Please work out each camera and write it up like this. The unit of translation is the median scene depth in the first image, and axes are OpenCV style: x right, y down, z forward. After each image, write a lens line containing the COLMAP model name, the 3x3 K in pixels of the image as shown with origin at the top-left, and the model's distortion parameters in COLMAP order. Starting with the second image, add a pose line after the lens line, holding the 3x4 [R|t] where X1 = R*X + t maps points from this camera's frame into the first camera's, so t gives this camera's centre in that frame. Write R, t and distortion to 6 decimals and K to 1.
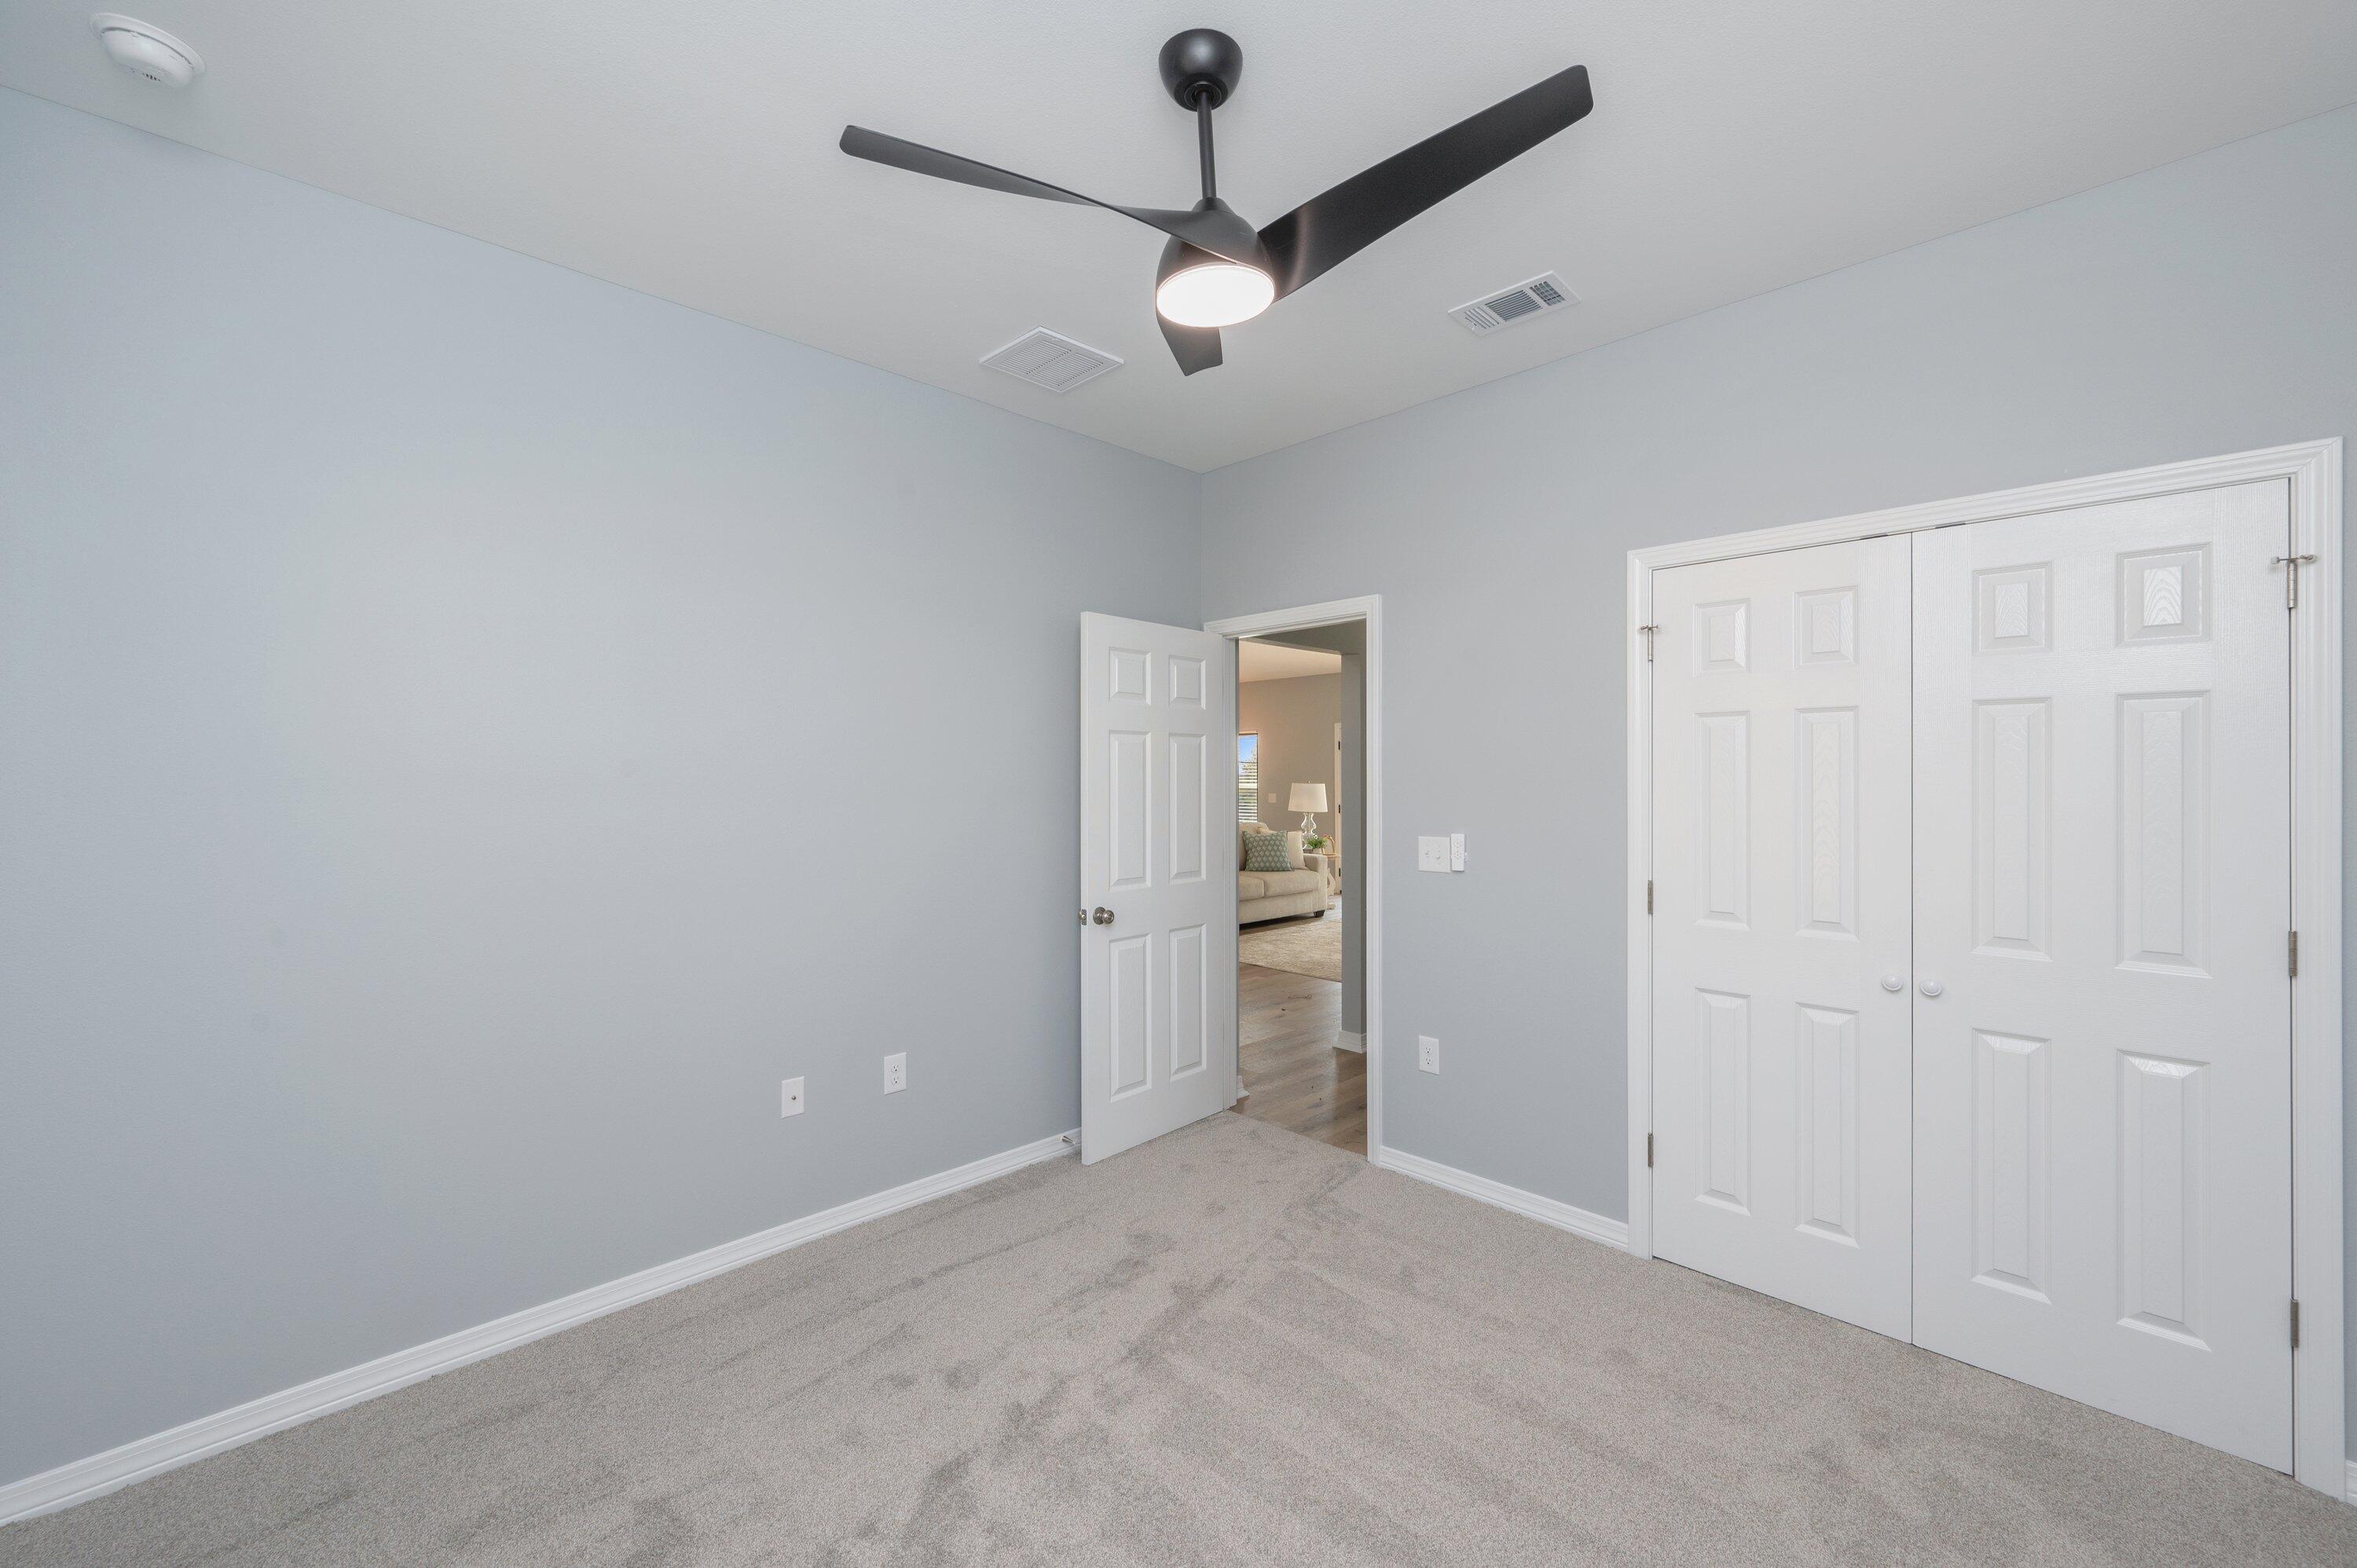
lens RADIAL K [[936.5, 0, 1178.5], [0, 936.5, 784.0], [0, 0, 1]] dist [-0.000981, -0.000130]
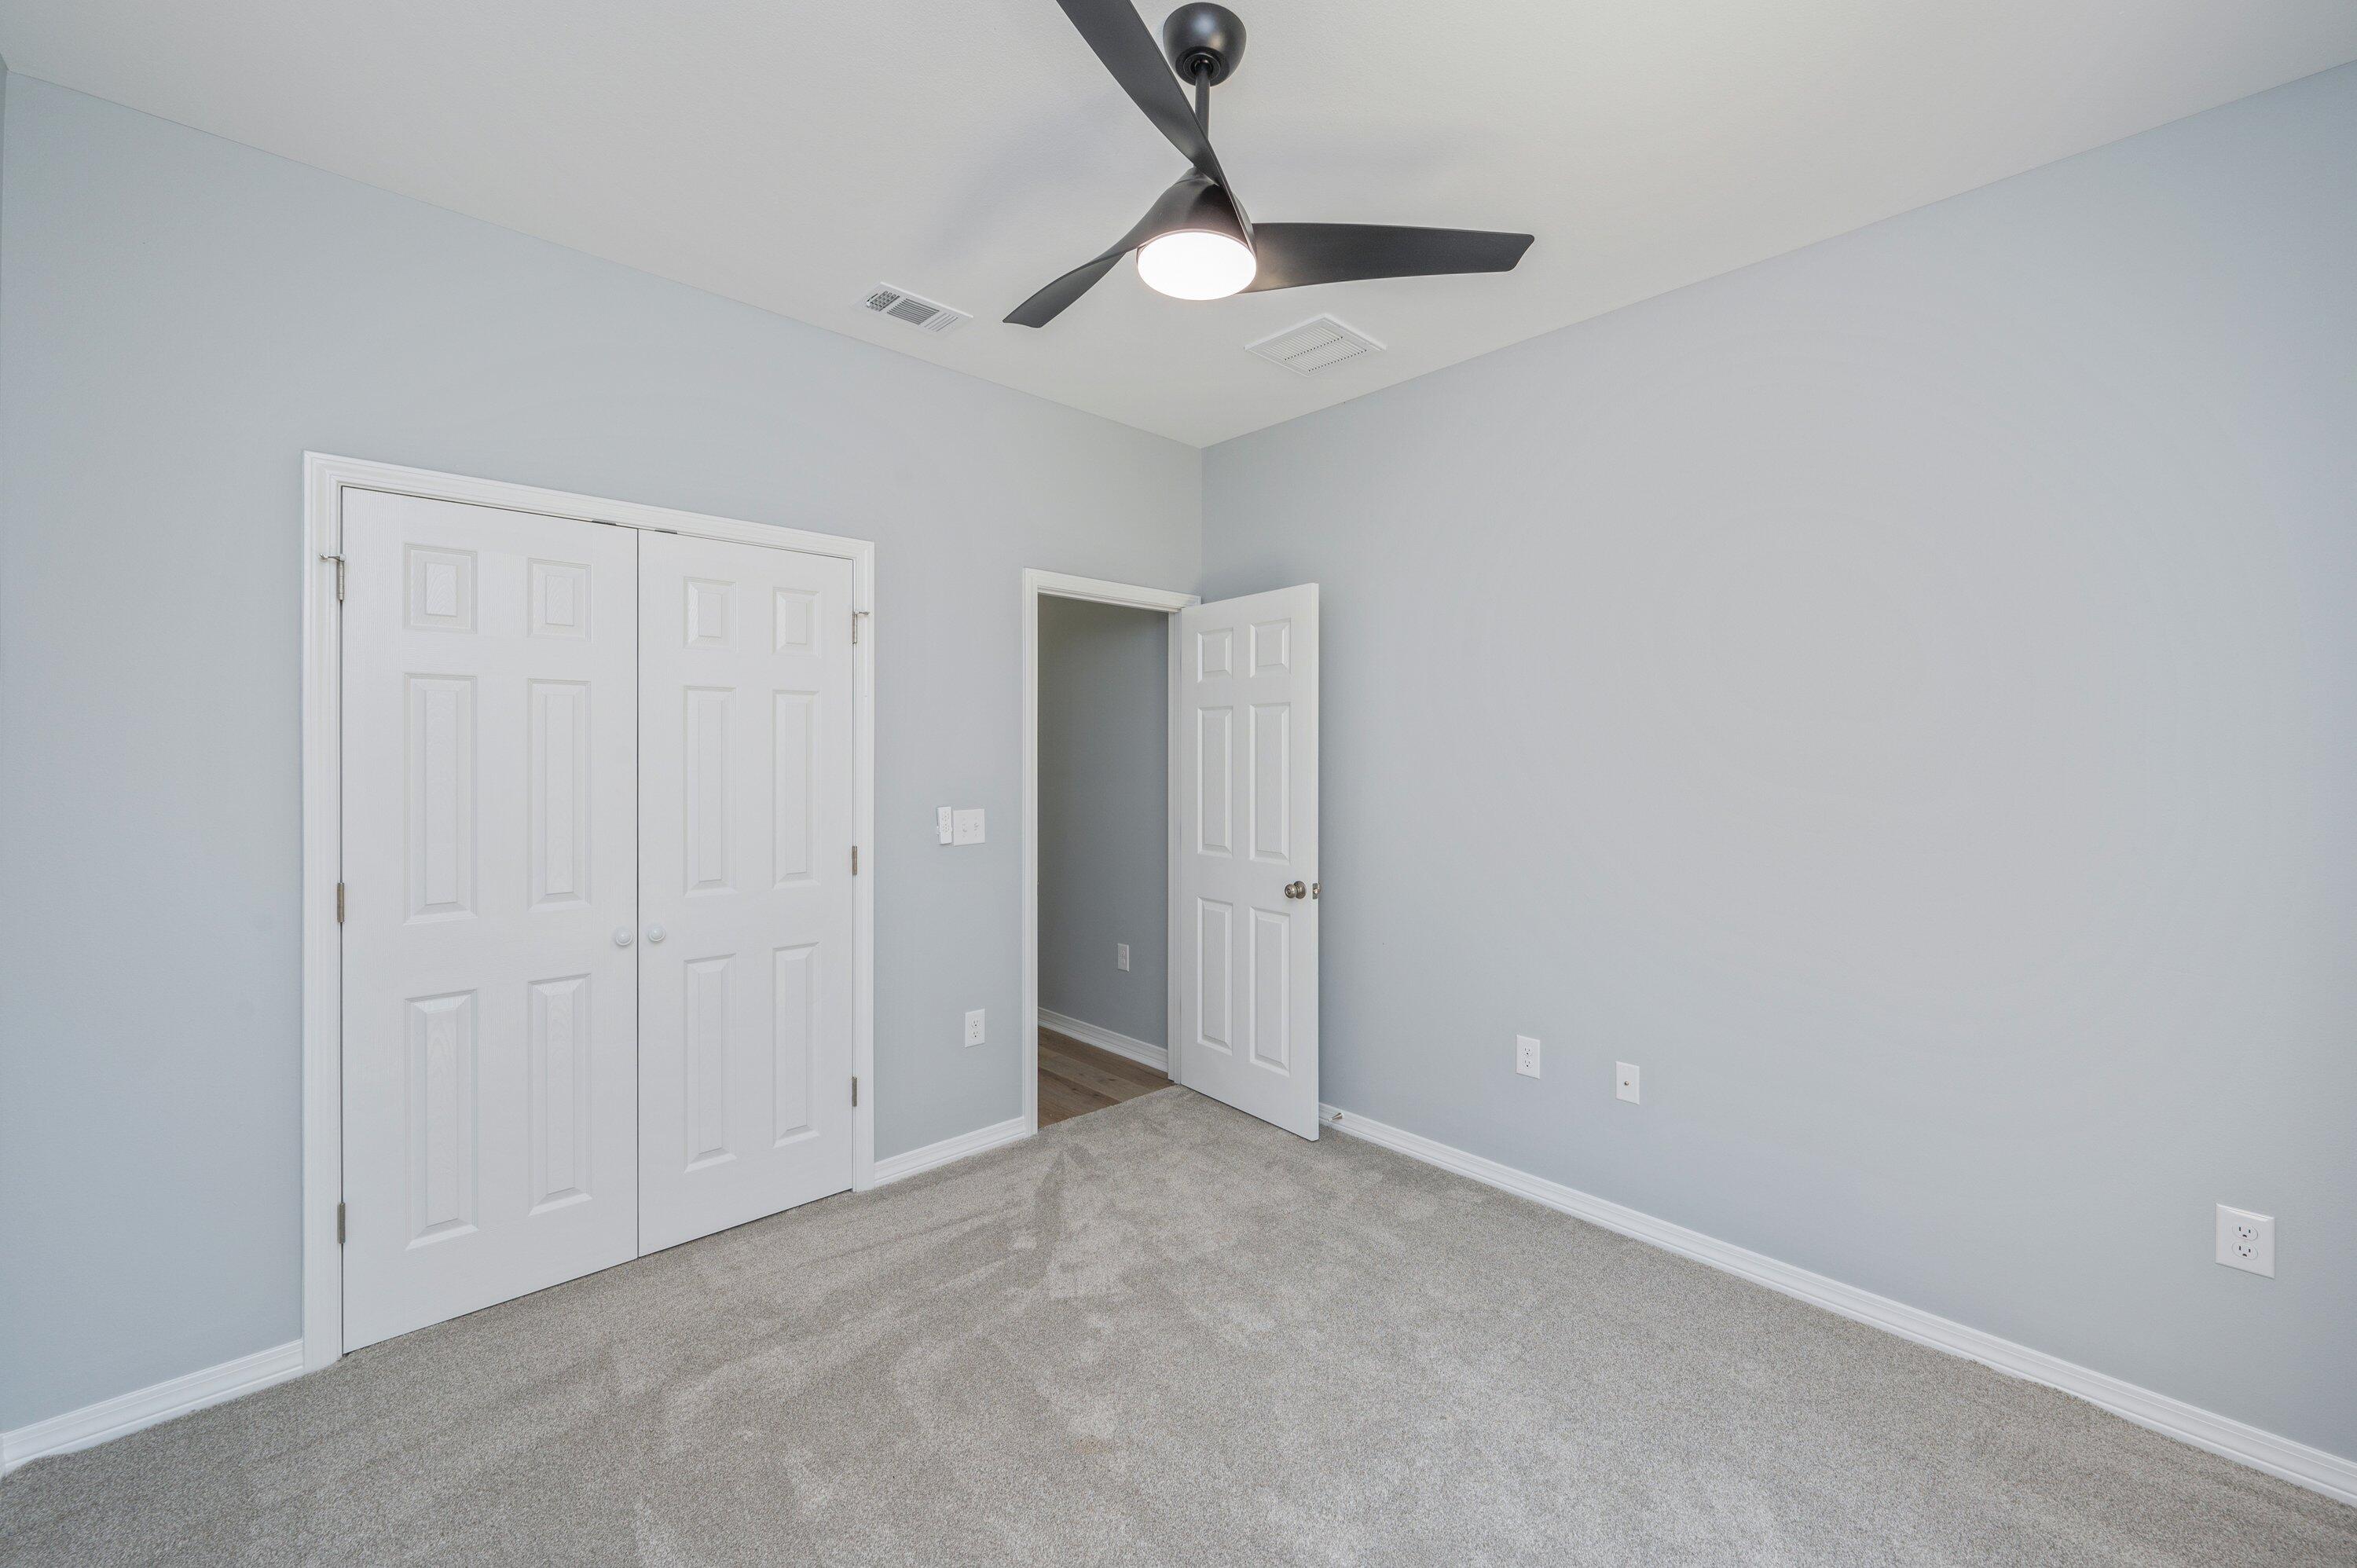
lens RADIAL K [[941.0, 0, 1181.2], [0, 941.0, 759.8], [0, 0, 1]] dist [0.000855, 0.000114]
pose [[0.028907, -0.009342, 0.999538, -0.272029], [0.004223, 0.999949, 0.009223, -0.002220], [-0.999573, 0.003954, 0.028945, 0.277032]]
